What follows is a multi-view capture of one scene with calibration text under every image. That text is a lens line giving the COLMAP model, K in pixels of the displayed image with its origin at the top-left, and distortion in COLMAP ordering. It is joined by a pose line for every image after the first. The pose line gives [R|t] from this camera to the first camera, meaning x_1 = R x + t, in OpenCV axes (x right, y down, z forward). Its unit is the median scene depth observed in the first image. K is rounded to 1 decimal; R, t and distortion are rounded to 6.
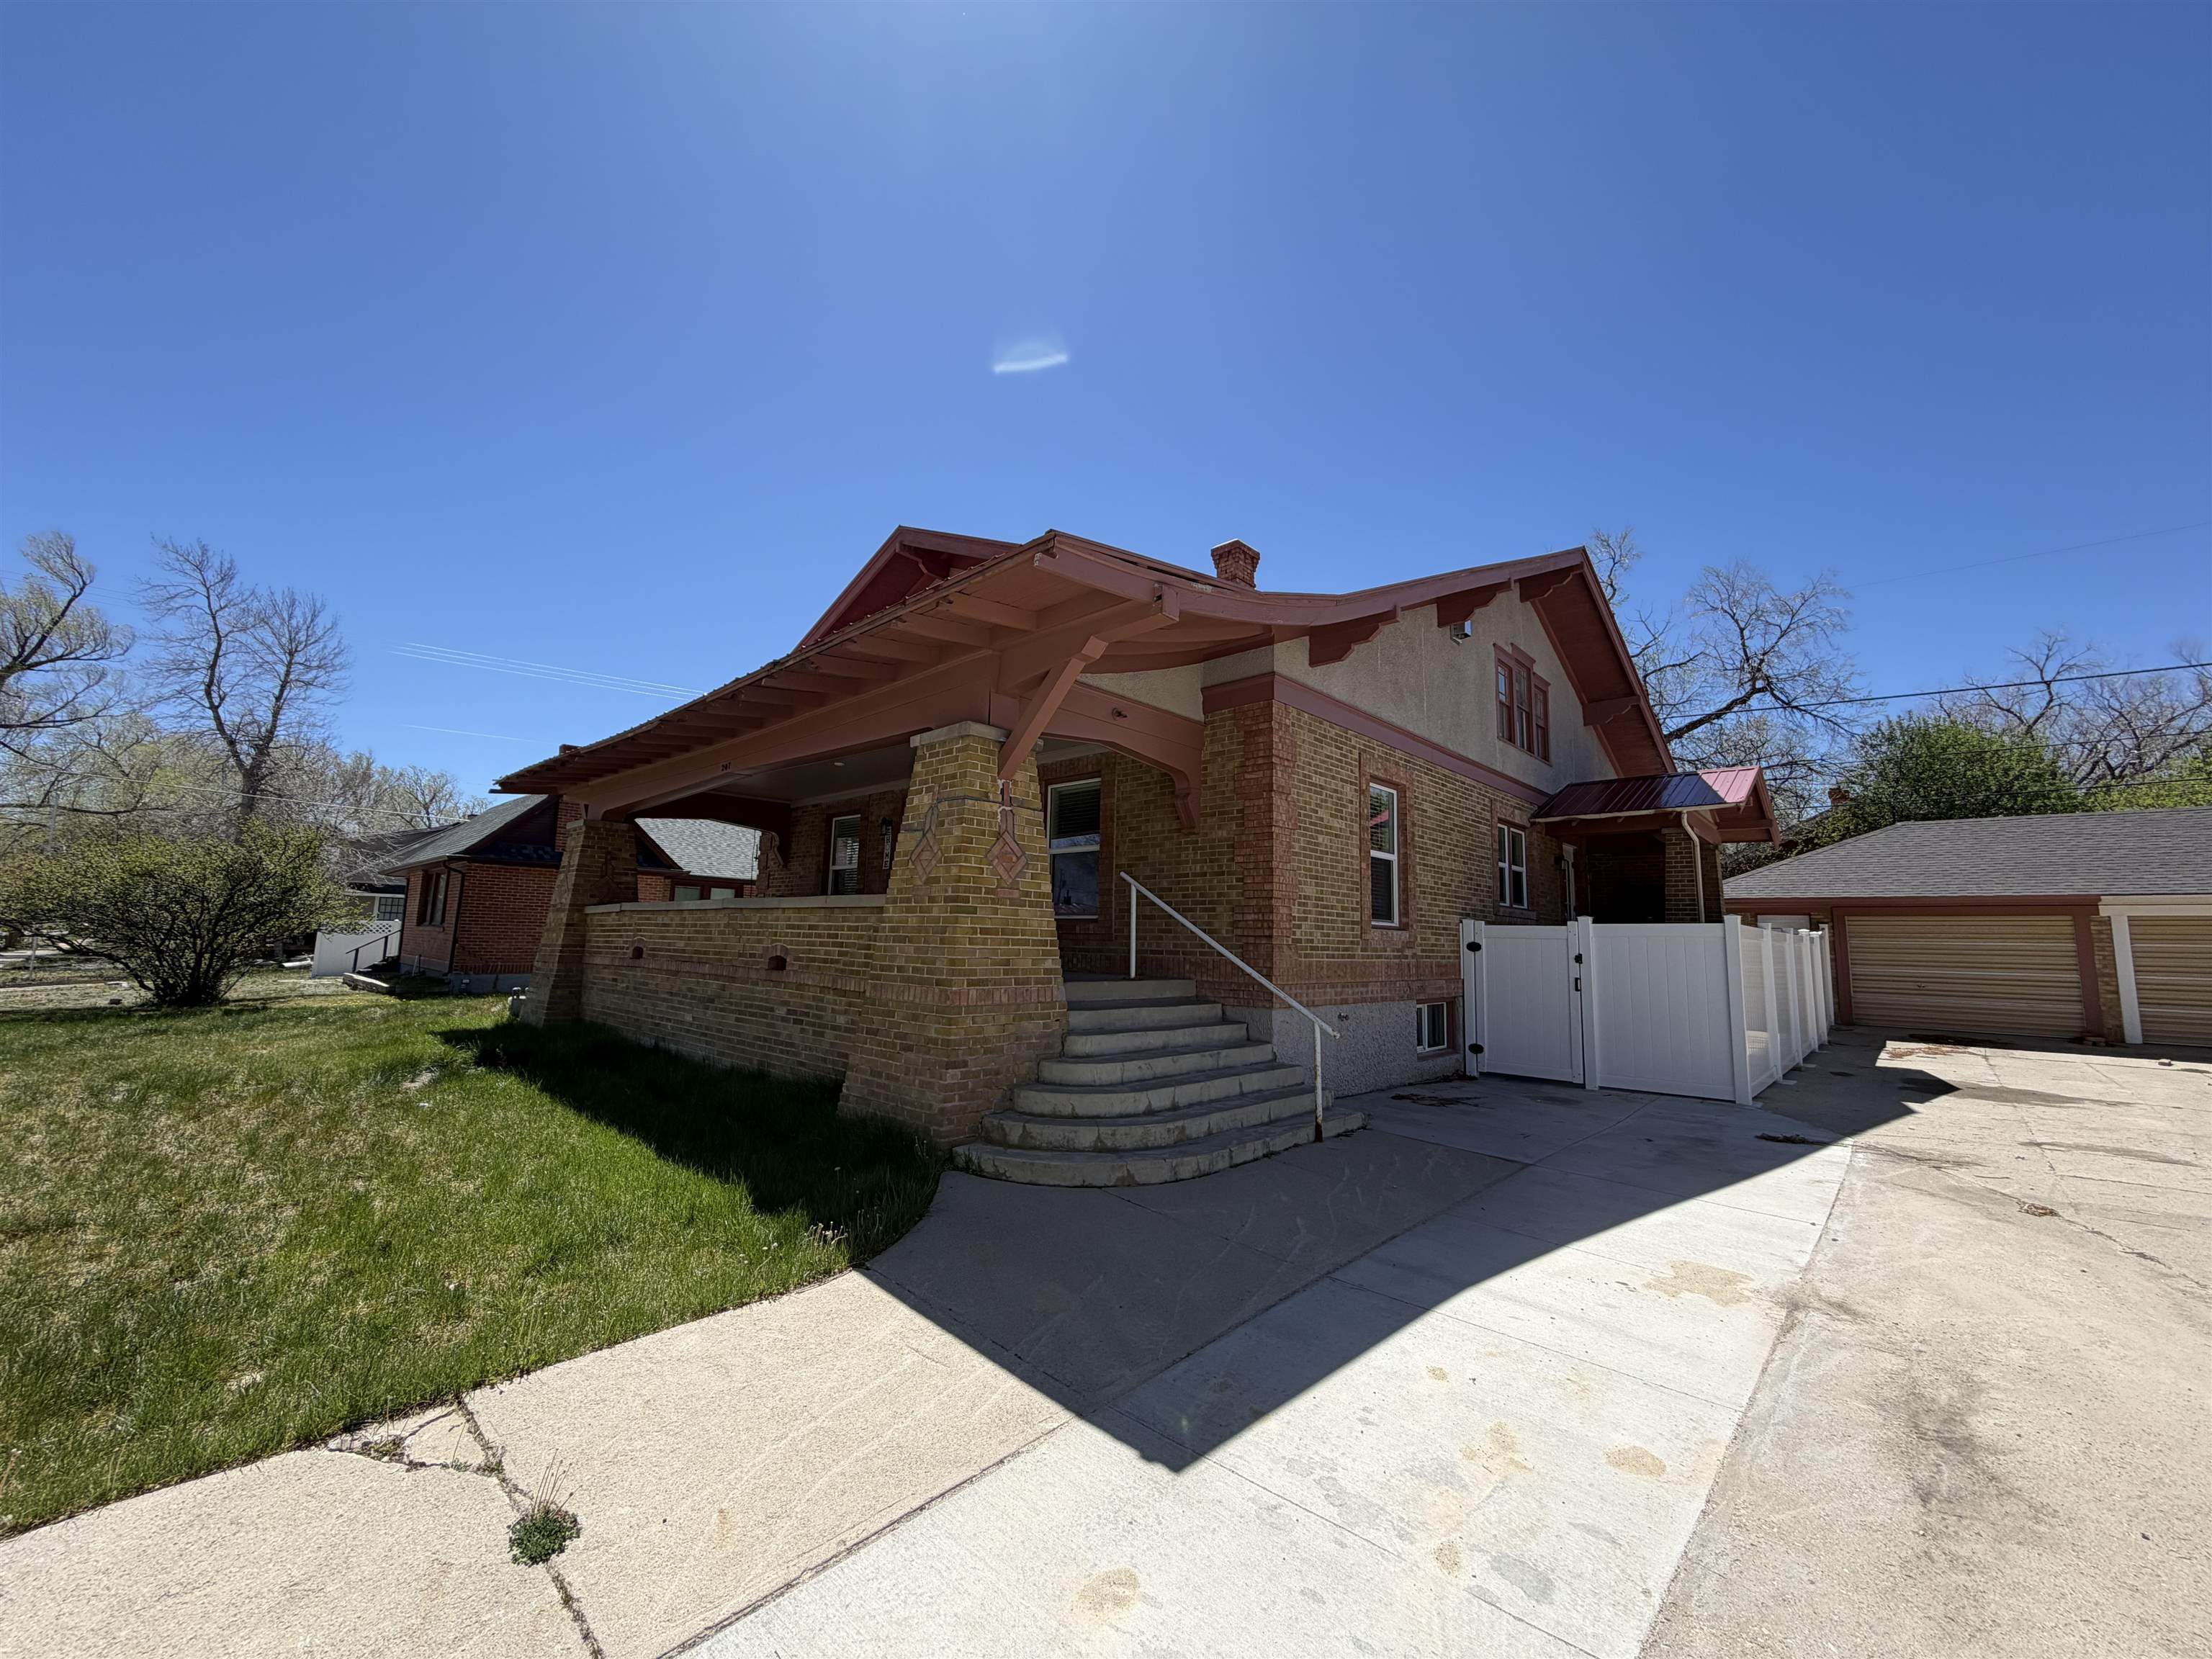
lens RADIAL K [[878.5, 0, 1102.5], [0, 878.5, 834.3], [0, 0, 1]] dist [0.000146, 0.000166]
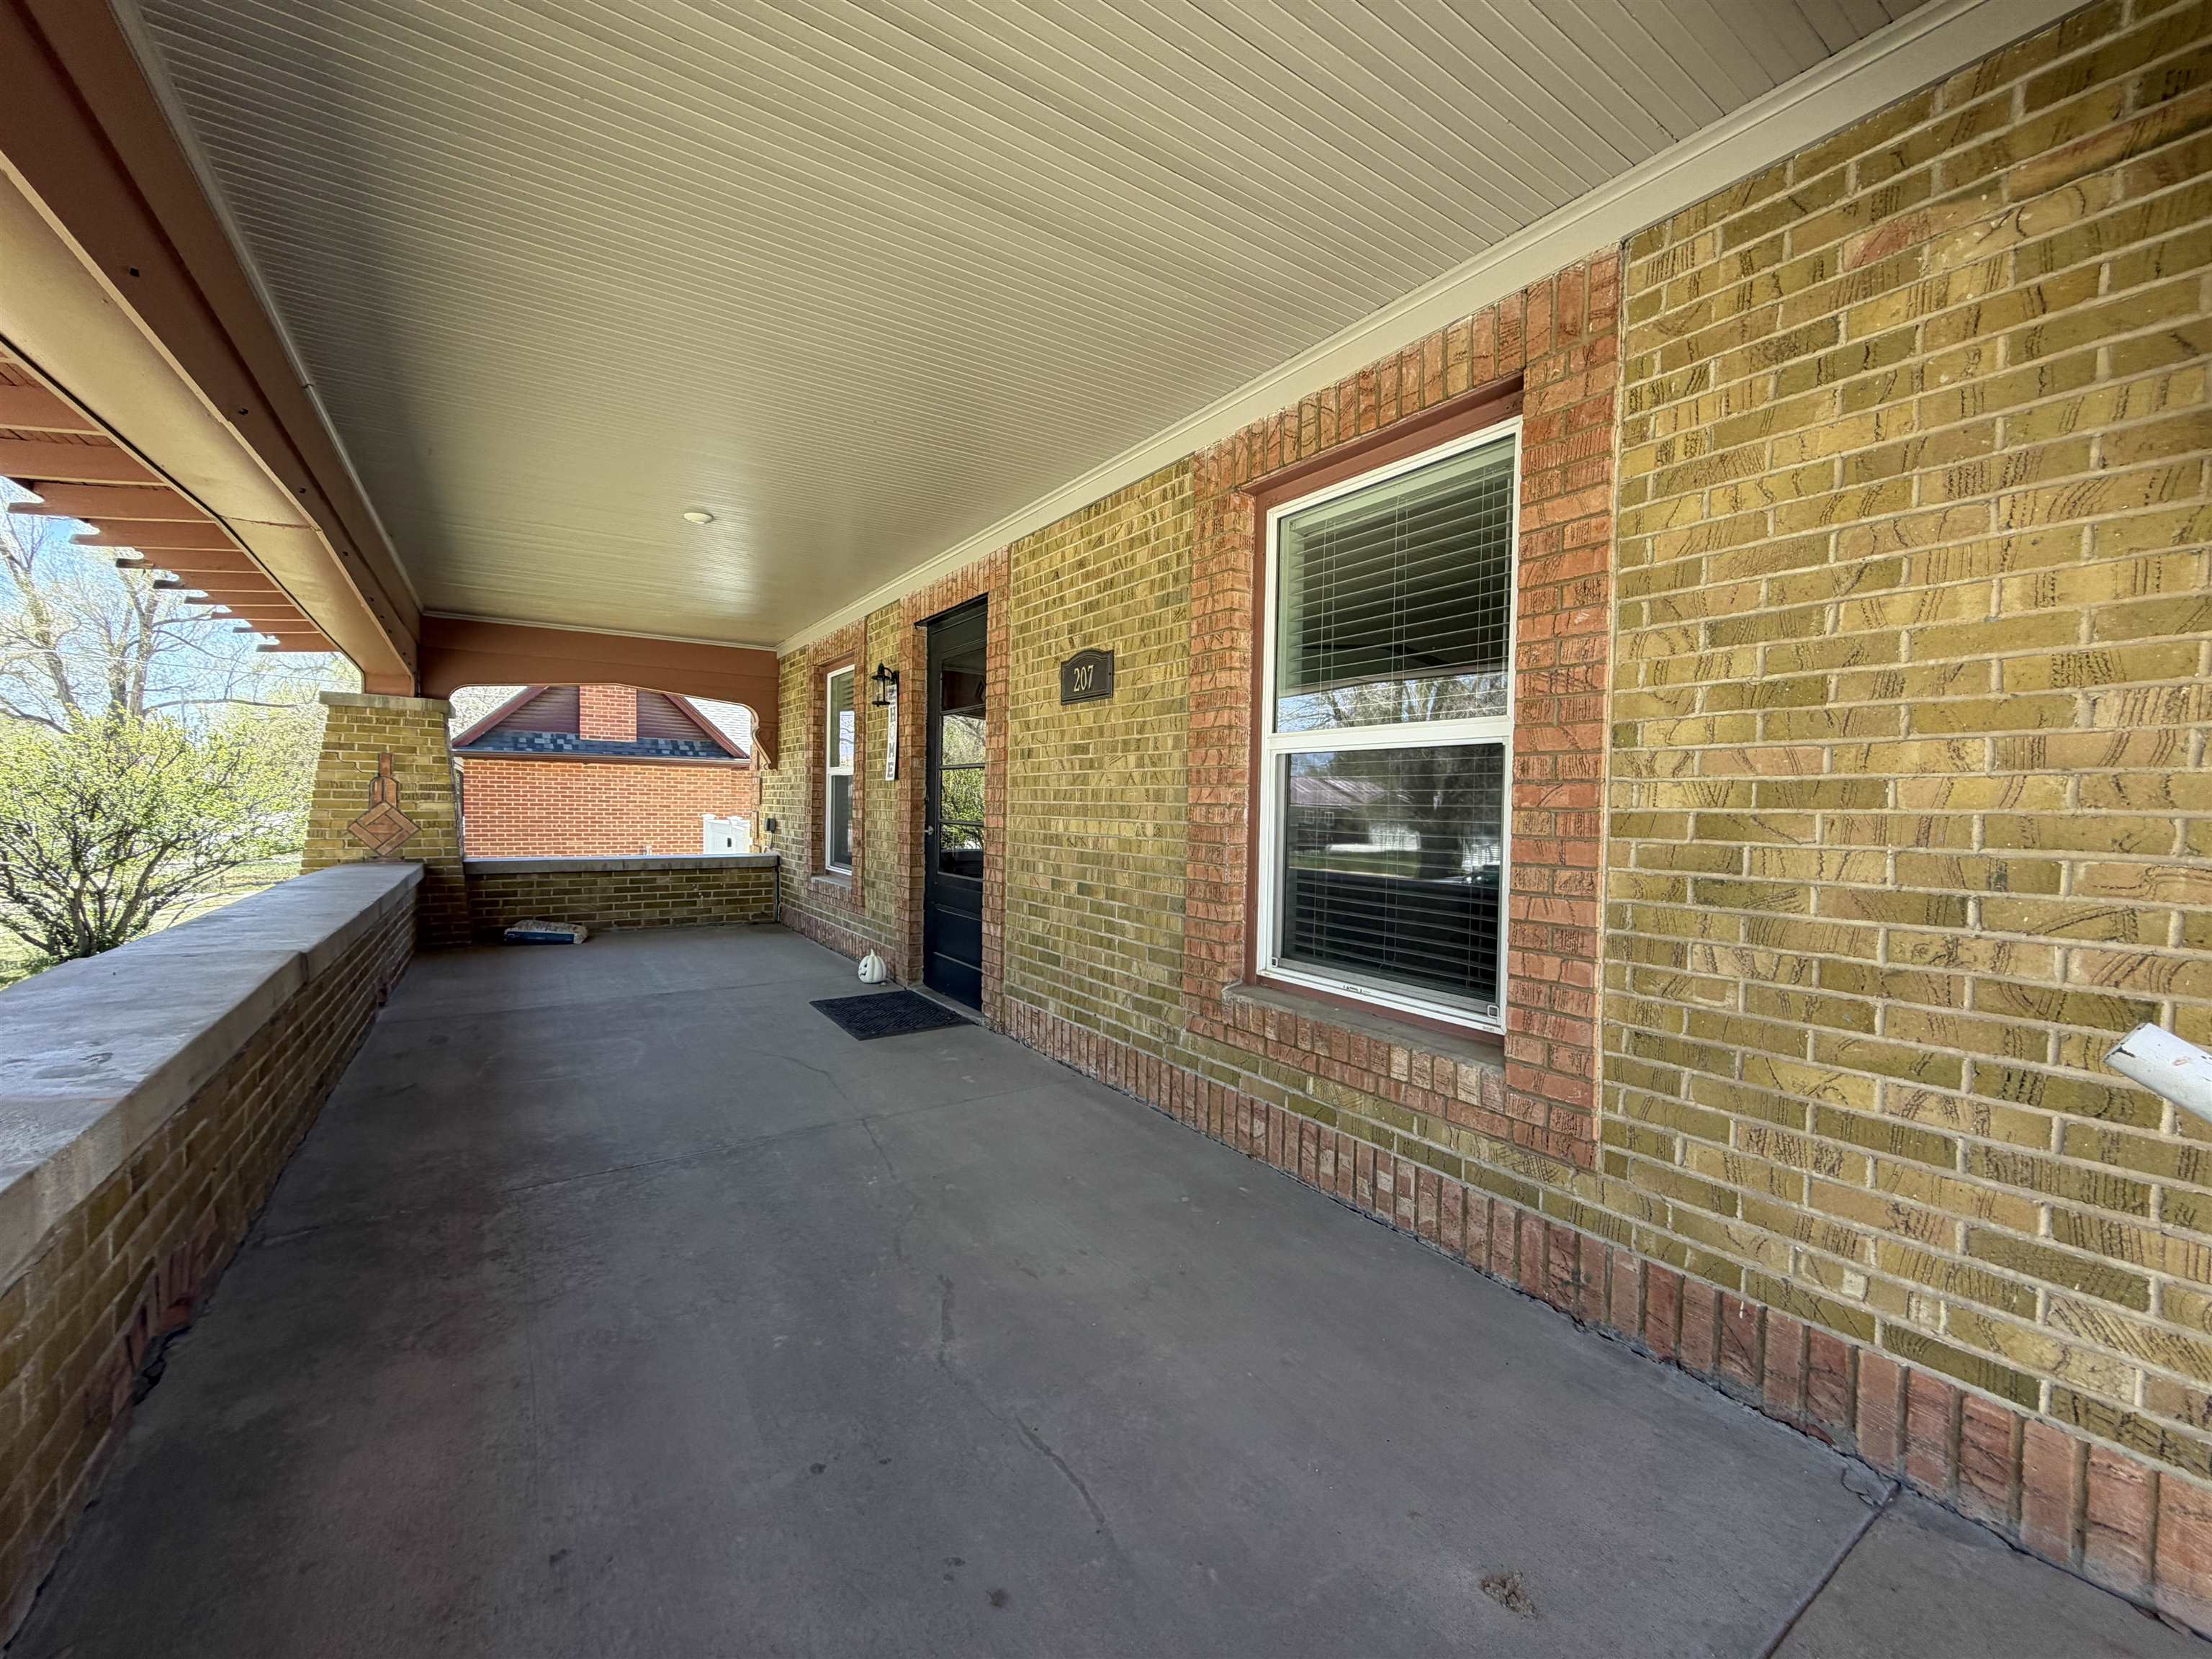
lens RADIAL K [[878.5, 0, 1102.5], [0, 878.5, 834.3], [0, 0, 1]] dist [0.000146, 0.000166]
pose [[0.975485, -0.000091, -0.220068, -0.067693], [0.034051, 0.988019, 0.150531, 0.004740], [0.217418, -0.154335, 0.963800, 0.920263]]
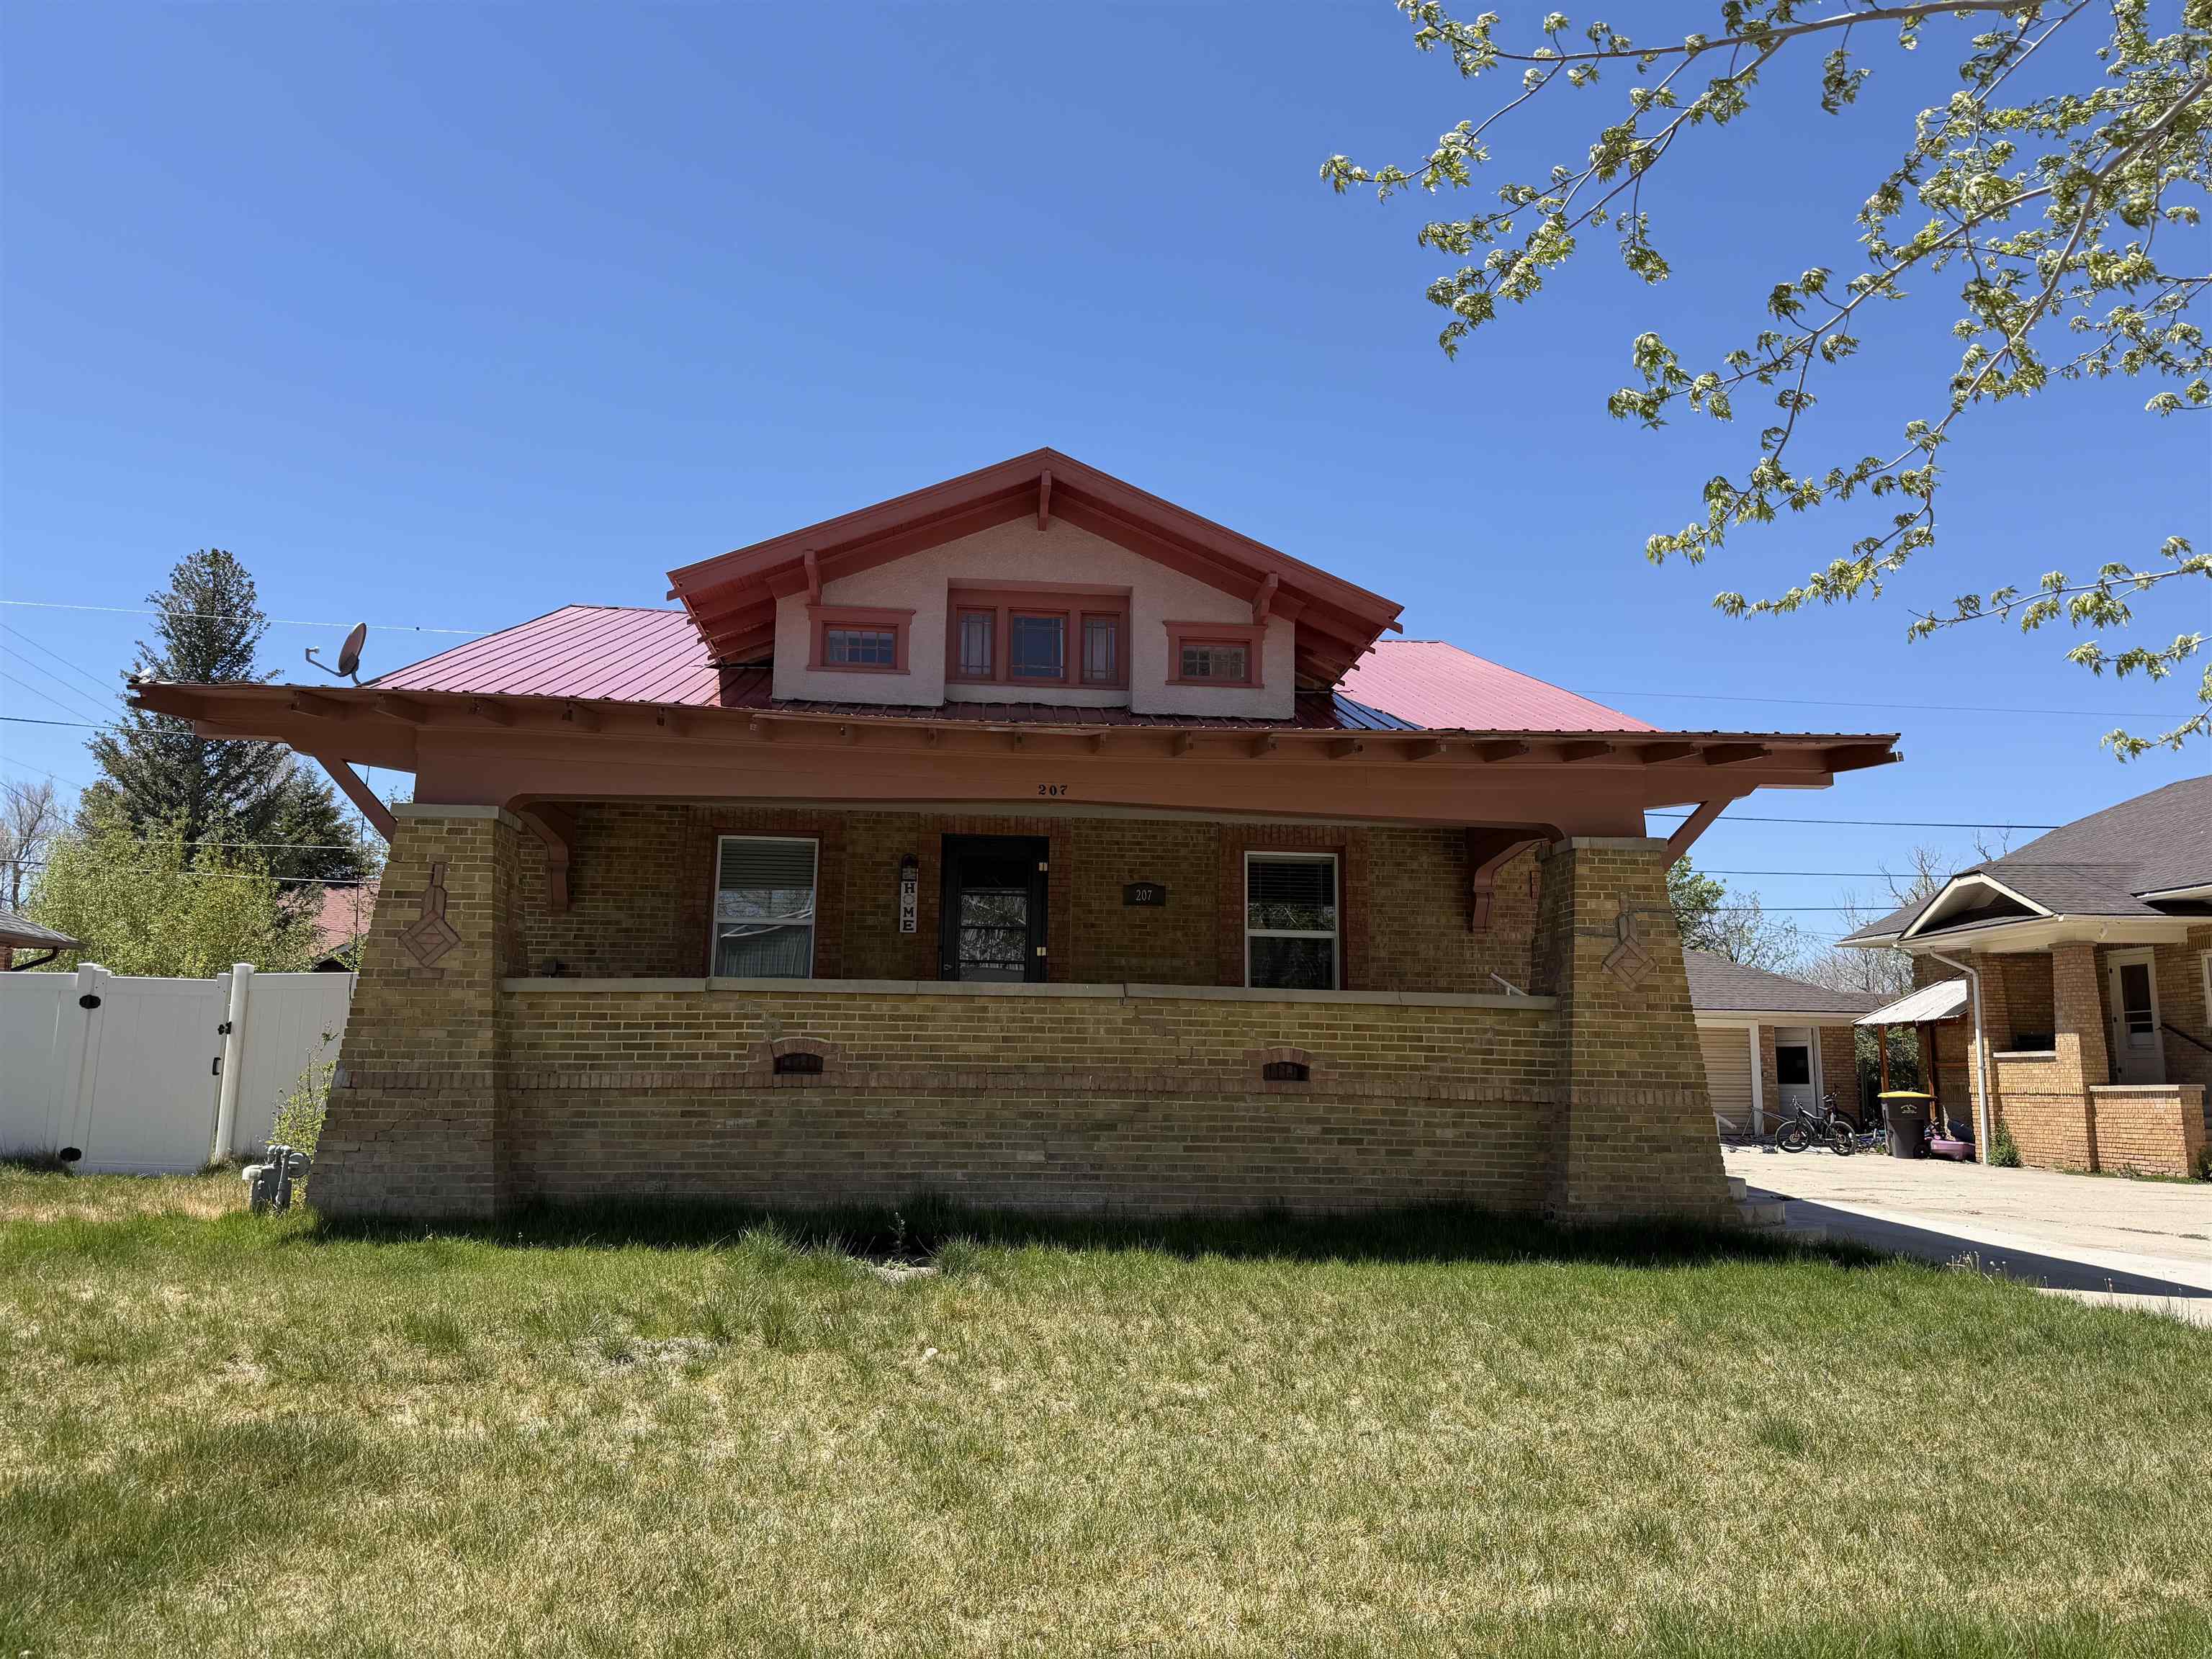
lens RADIAL K [[1537.6, 0, 1106.7], [0, 1537.6, 832.4], [0, 0, 1]] dist [0.196050, -0.433367]
pose [[0.660890, 0.102339, 0.743472, -1.586219], [-0.091974, 0.994236, -0.055099, 0.023689], [-0.744826, -0.031966, 0.666493, 0.193587]]
